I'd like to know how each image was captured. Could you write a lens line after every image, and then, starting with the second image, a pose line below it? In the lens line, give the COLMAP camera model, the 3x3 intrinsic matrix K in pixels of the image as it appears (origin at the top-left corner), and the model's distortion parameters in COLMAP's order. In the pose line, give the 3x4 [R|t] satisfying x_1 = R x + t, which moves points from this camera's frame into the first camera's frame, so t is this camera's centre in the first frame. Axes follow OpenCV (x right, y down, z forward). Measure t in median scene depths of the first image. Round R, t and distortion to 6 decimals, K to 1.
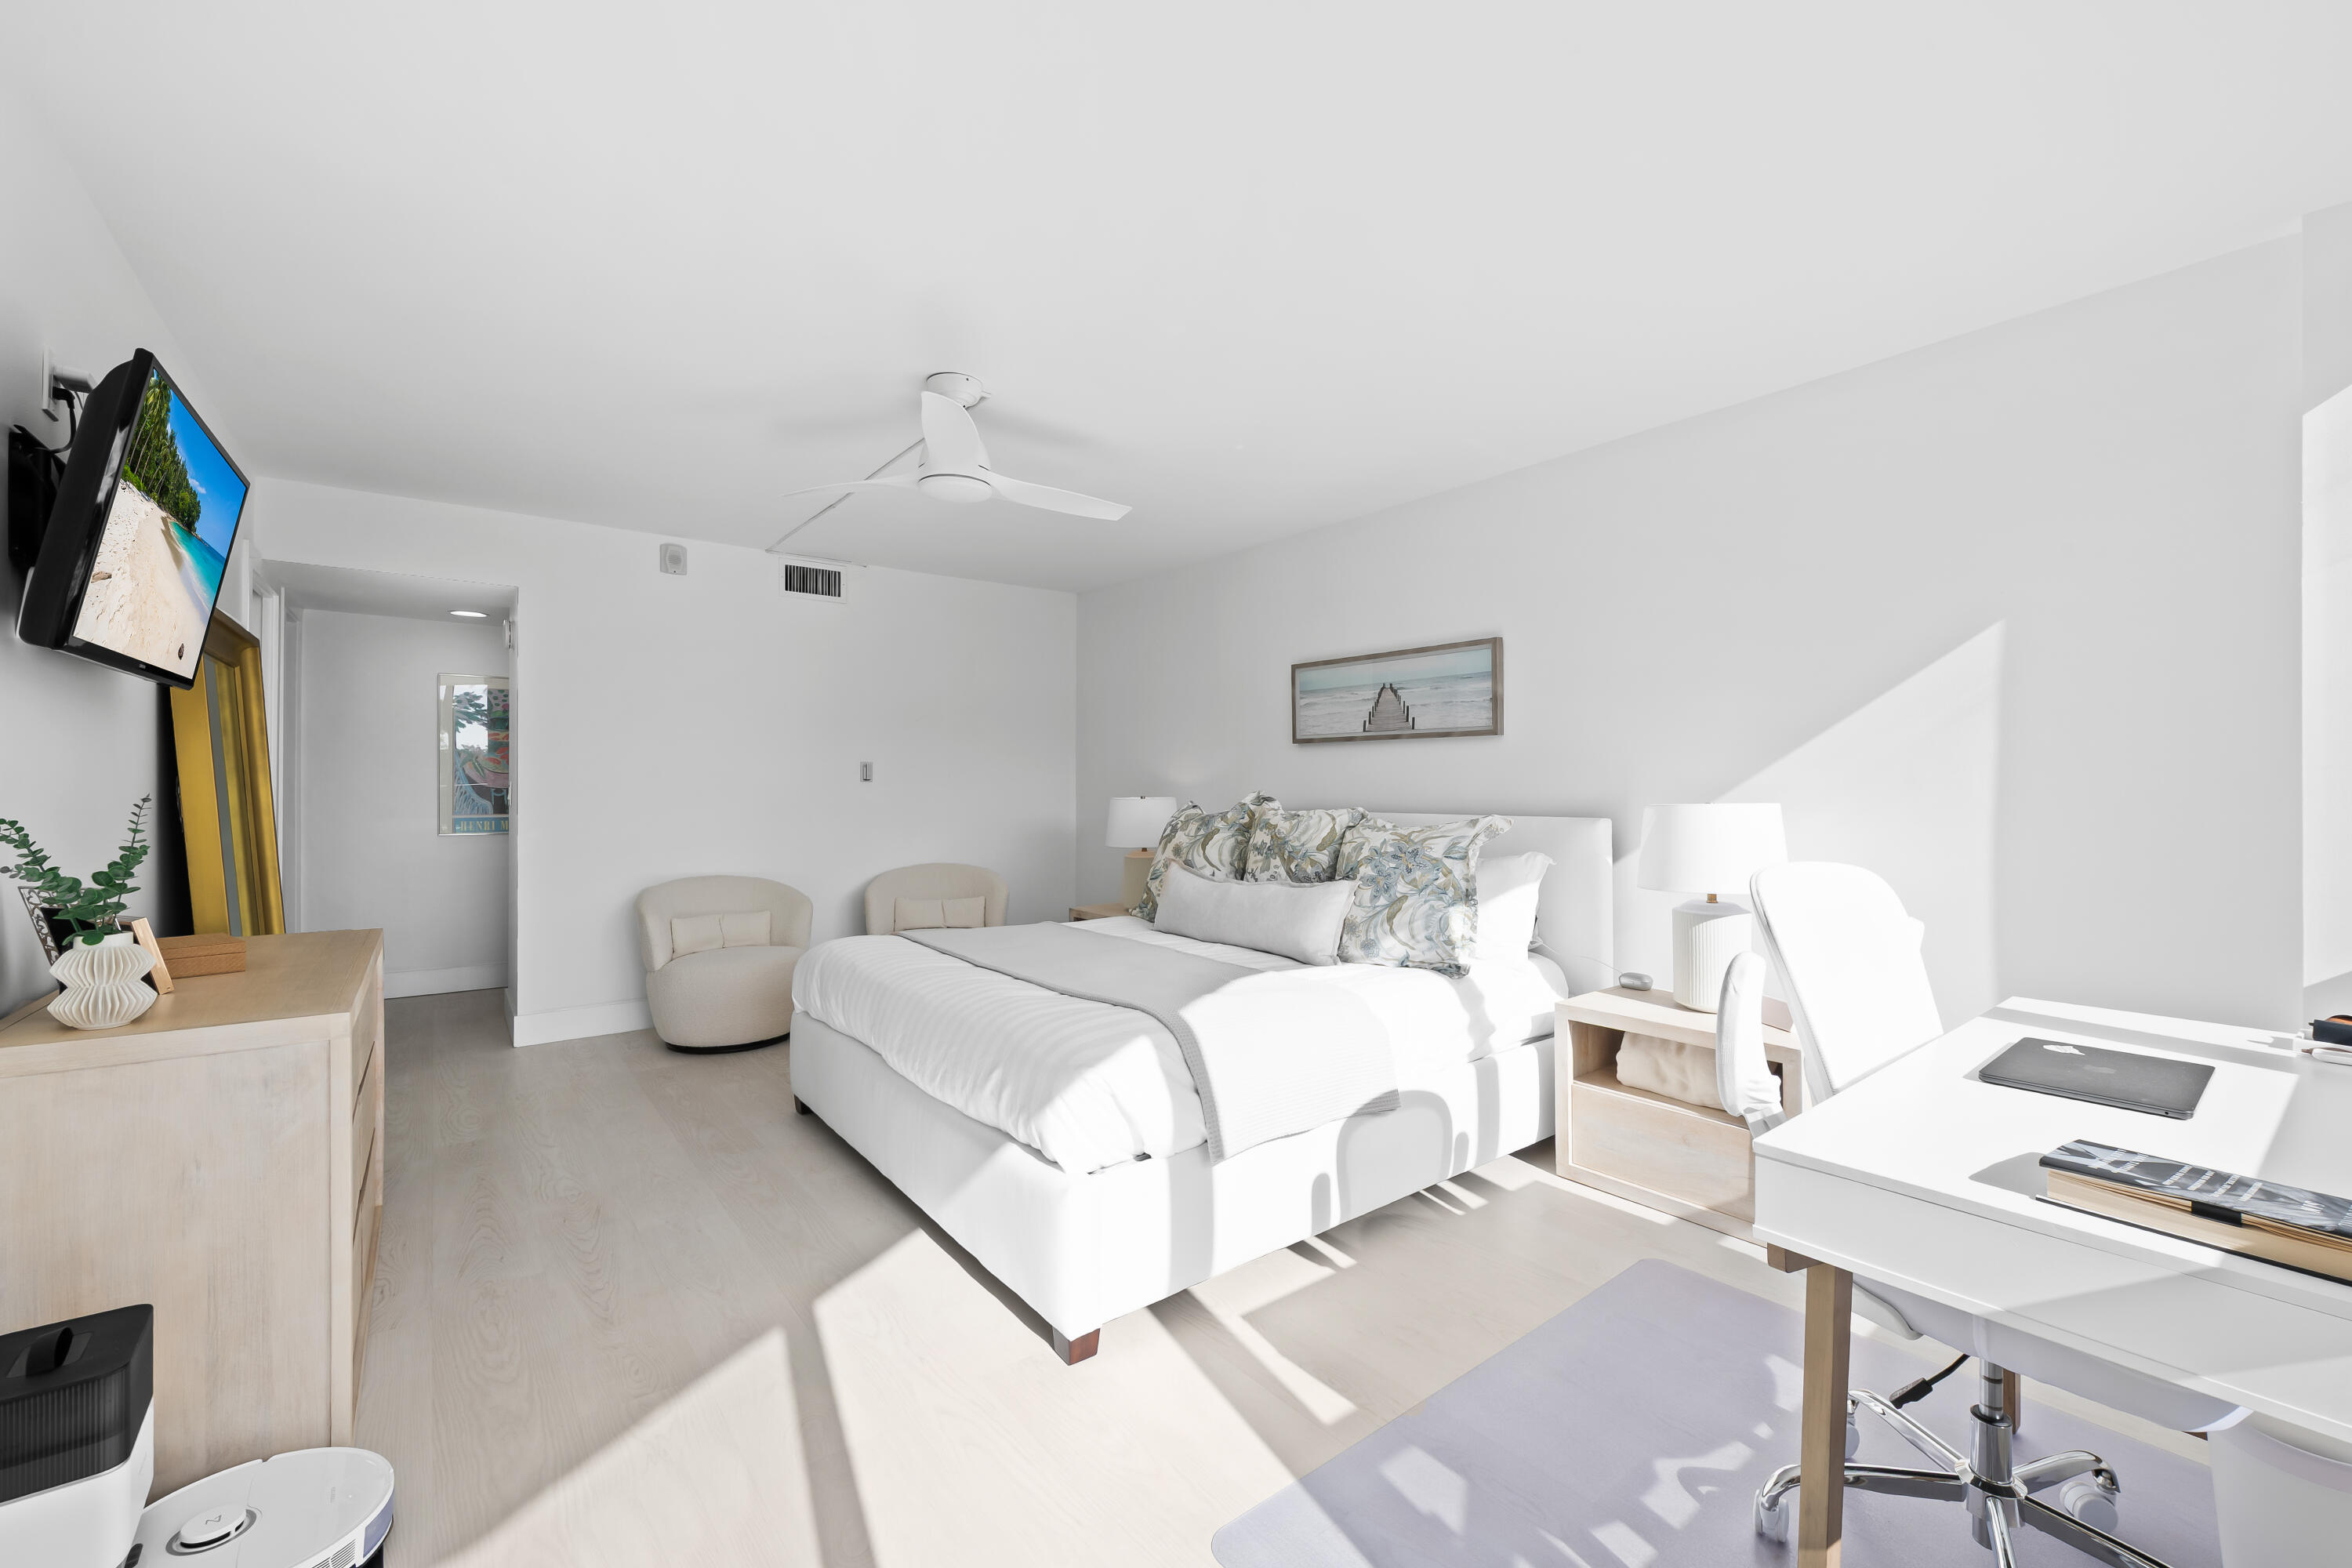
lens RADIAL K [[940.9, 0, 1191.3], [0, 940.9, 786.0], [0, 0, 1]] dist [-0.001223, -0.000354]
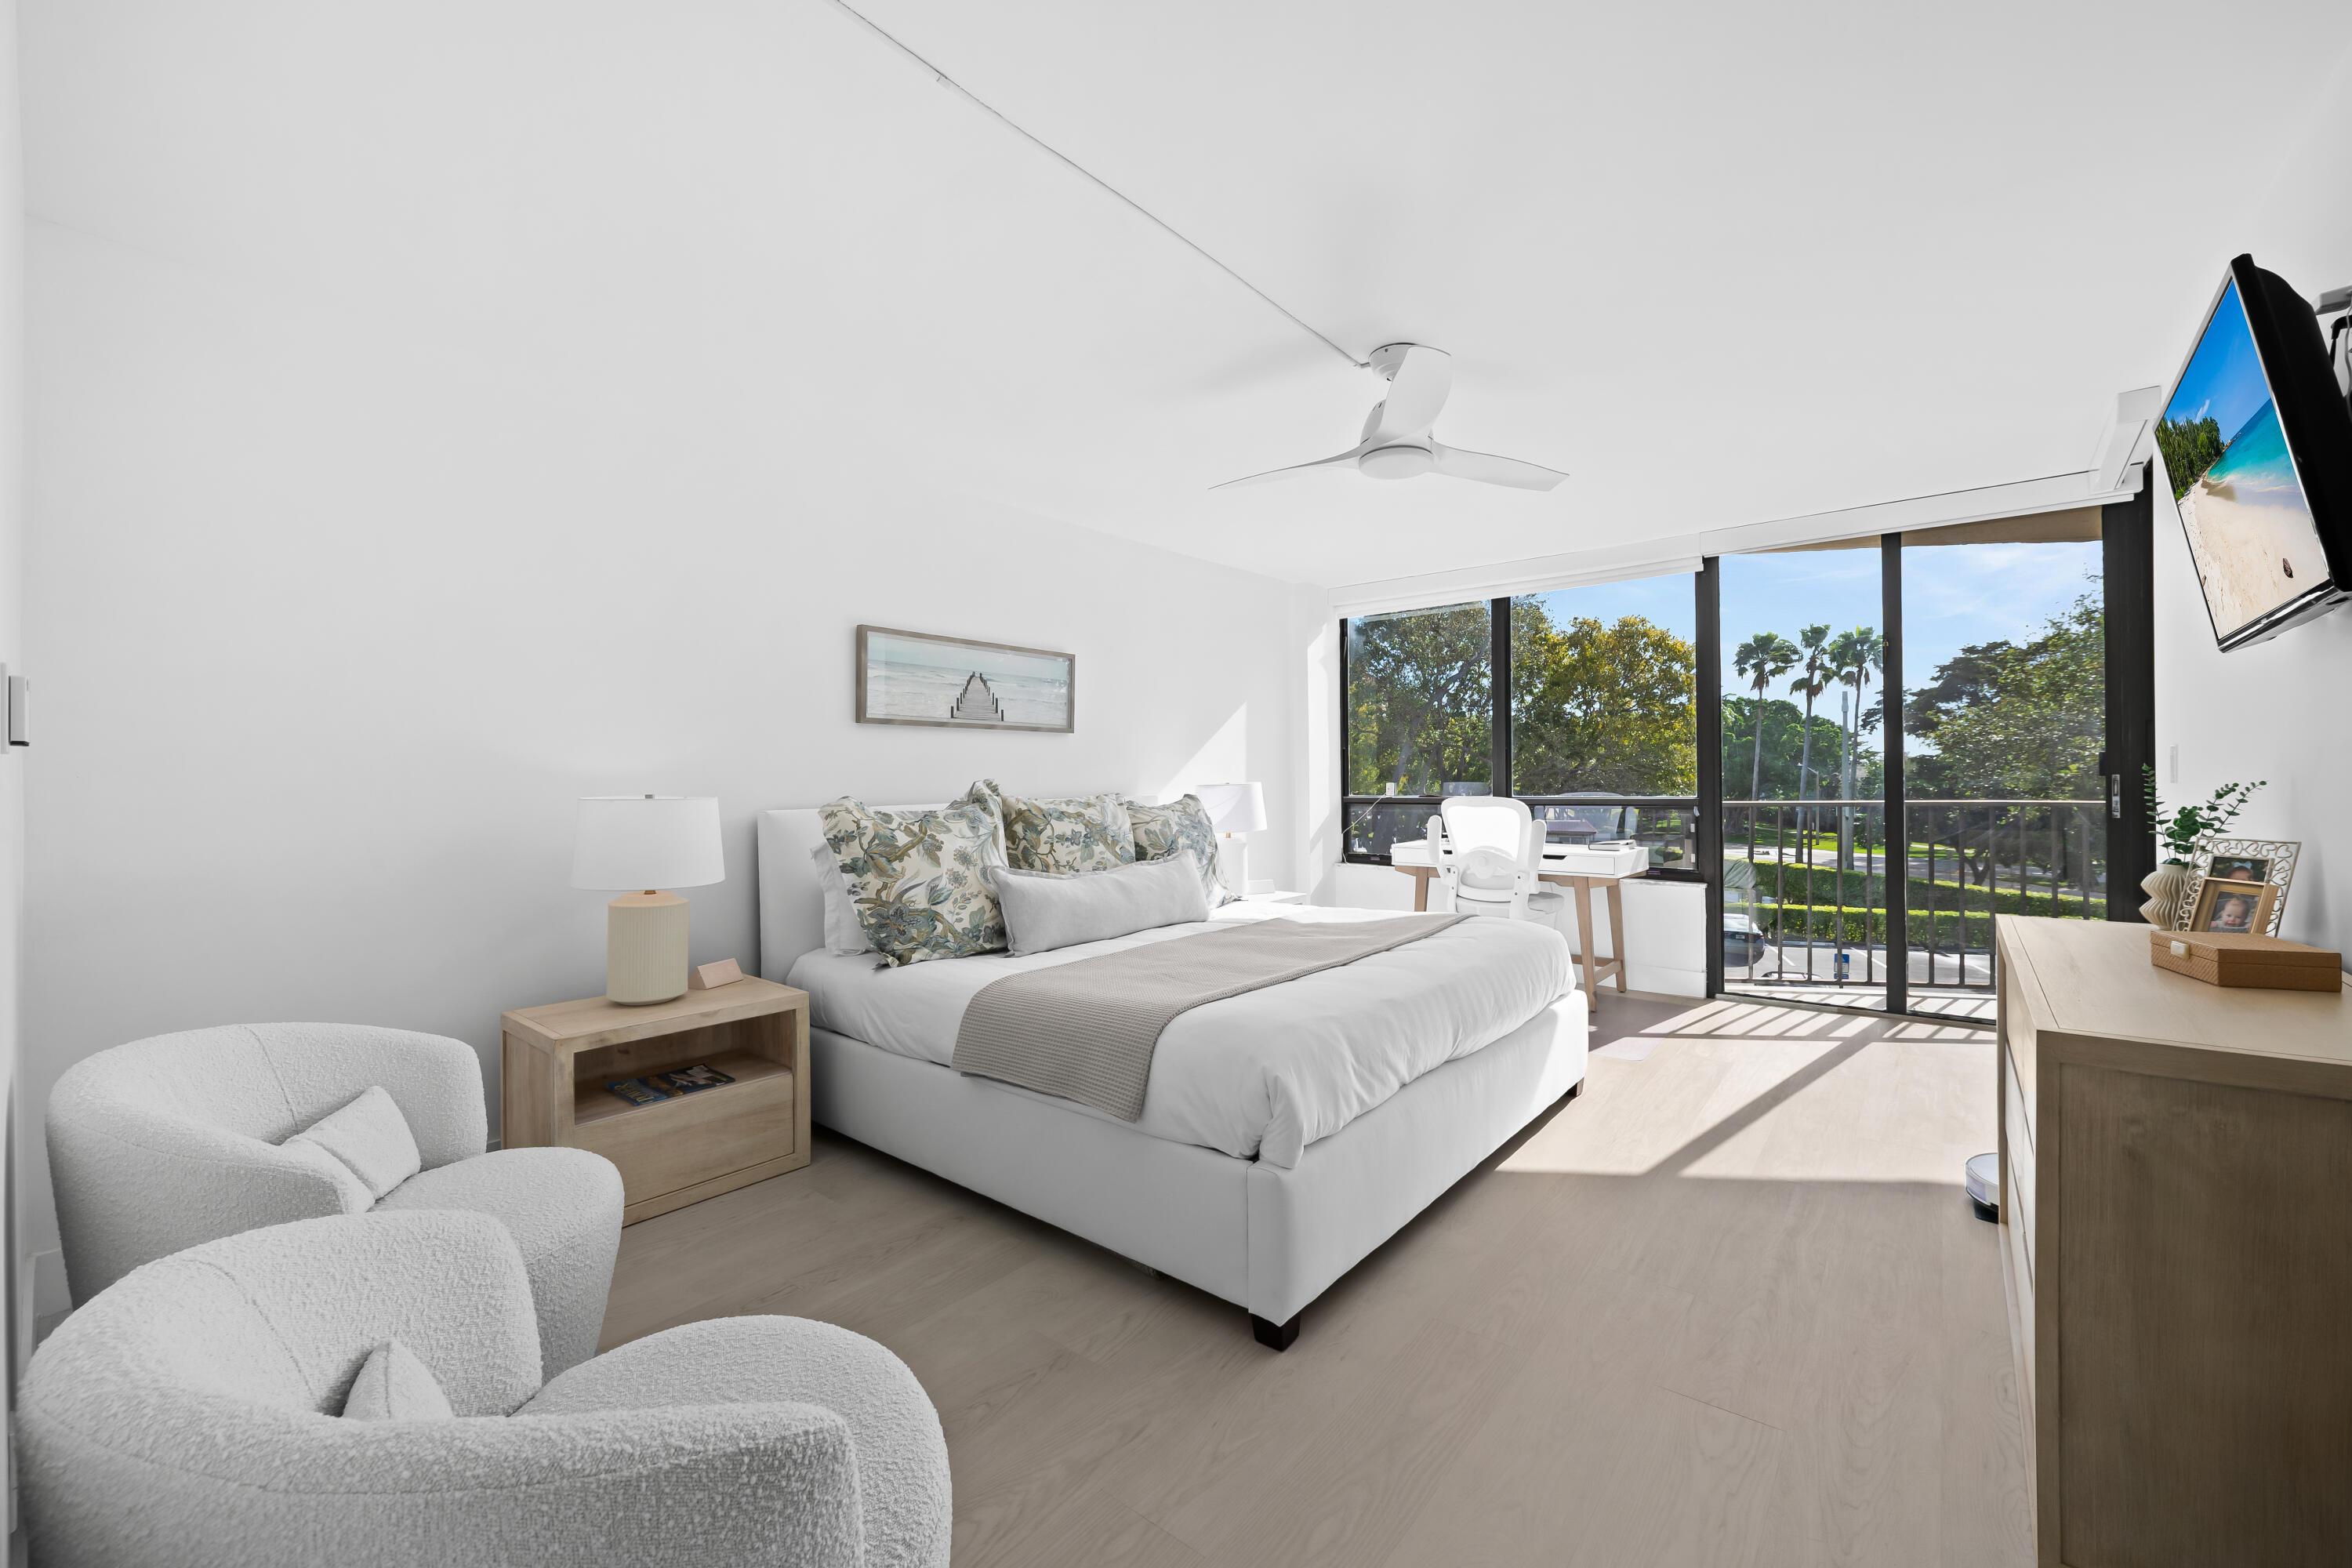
lens RADIAL K [[928.4, 0, 1176.0], [0, 928.4, 784.0], [0, 0, 1]] dist [0.005186, 0.000059]
pose [[-0.202276, -0.002825, 0.979324, -0.812564], [0.012505, 0.999907, 0.005468, 0.006740], [-0.979249, 0.013353, -0.202222, 1.013488]]
